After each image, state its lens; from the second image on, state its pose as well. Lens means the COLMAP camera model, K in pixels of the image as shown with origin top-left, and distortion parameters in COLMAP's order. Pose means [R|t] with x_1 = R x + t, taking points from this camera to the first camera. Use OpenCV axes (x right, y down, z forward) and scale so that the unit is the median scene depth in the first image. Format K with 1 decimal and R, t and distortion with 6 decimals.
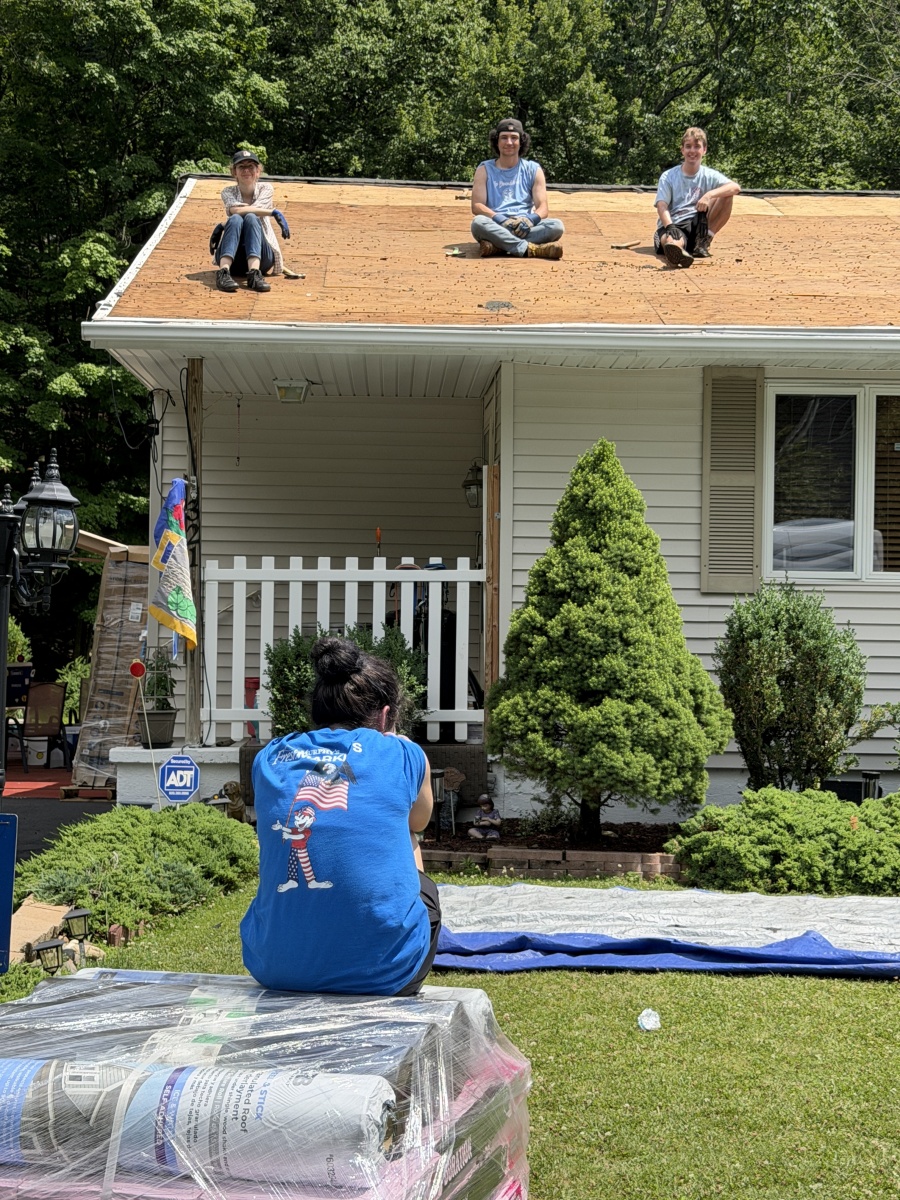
lens RADIAL K [[1957.4, 0, 420.1], [0, 1957.4, 608.8], [0, 0, 1]] dist [0.053360, 0.000000]
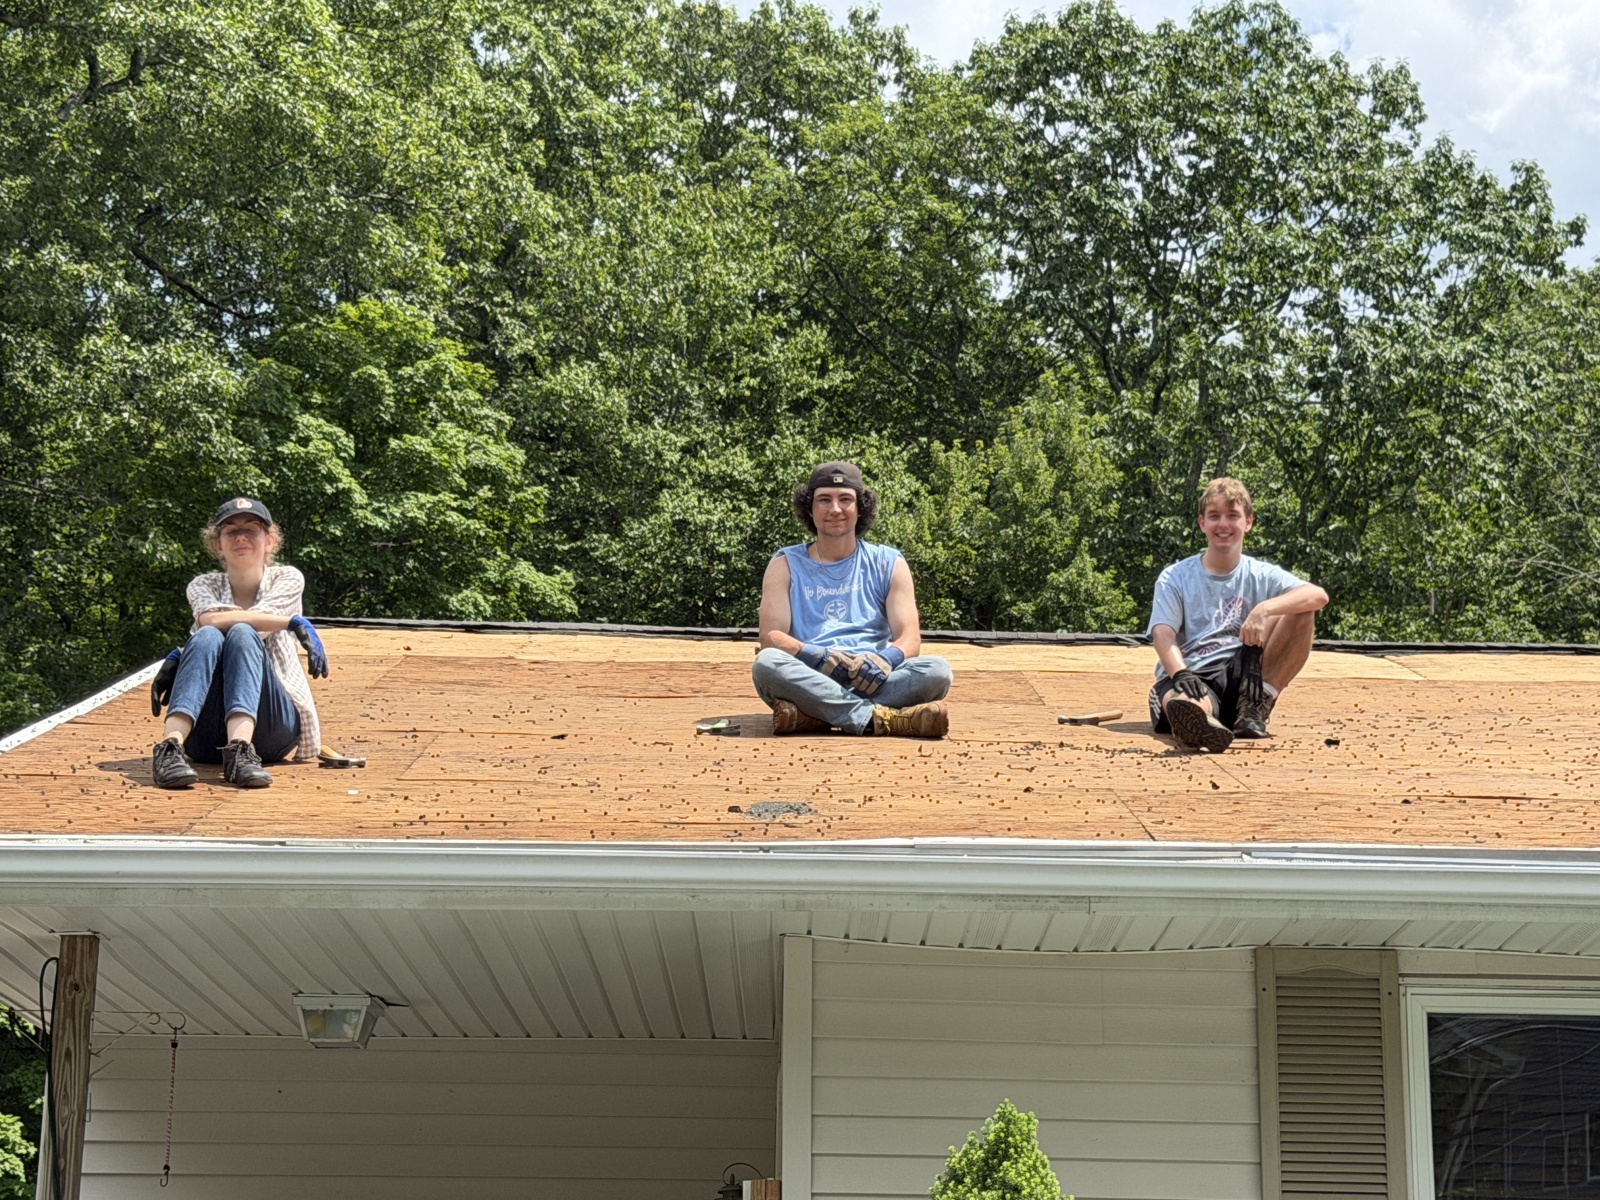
lens RADIAL K [[3189.7, 0, 792.9], [0, 3189.7, 646.6], [0, 0, 1]] dist [0.207405, 0.000000]
pose [[0.999832, -0.006642, -0.017058, 0.052650], [0.002096, 0.967260, -0.253777, -0.008185], [0.018185, 0.253699, 0.967112, 0.283378]]
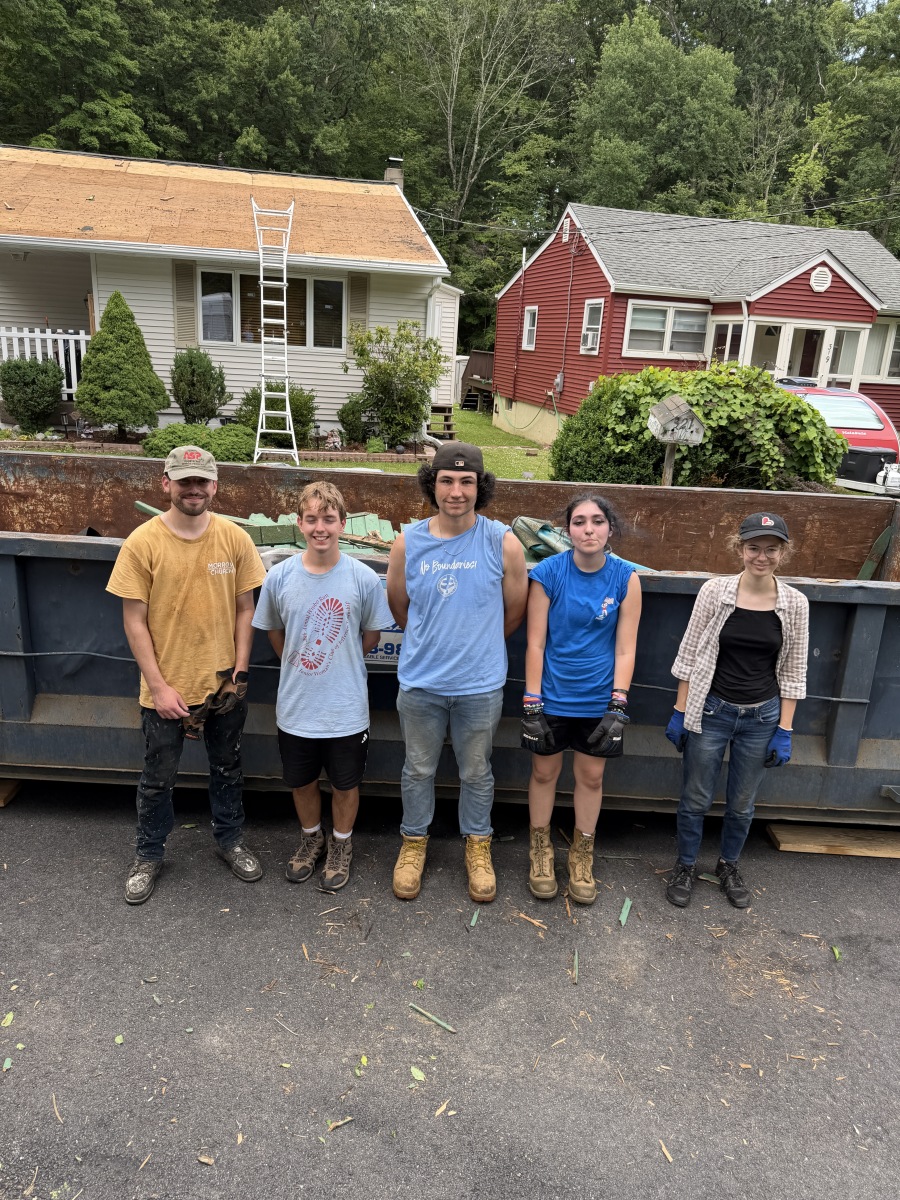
lens RADIAL K [[838.4, 0, 458.7], [0, 838.4, 589.4], [0, 0, 1]] dist [0.028690, -0.030451]
pose [[0.980651, -0.025240, 0.194130, 0.291766], [-0.034877, 0.953264, 0.300120, -0.052305], [-0.192632, -0.301083, 0.933939, -0.273741]]
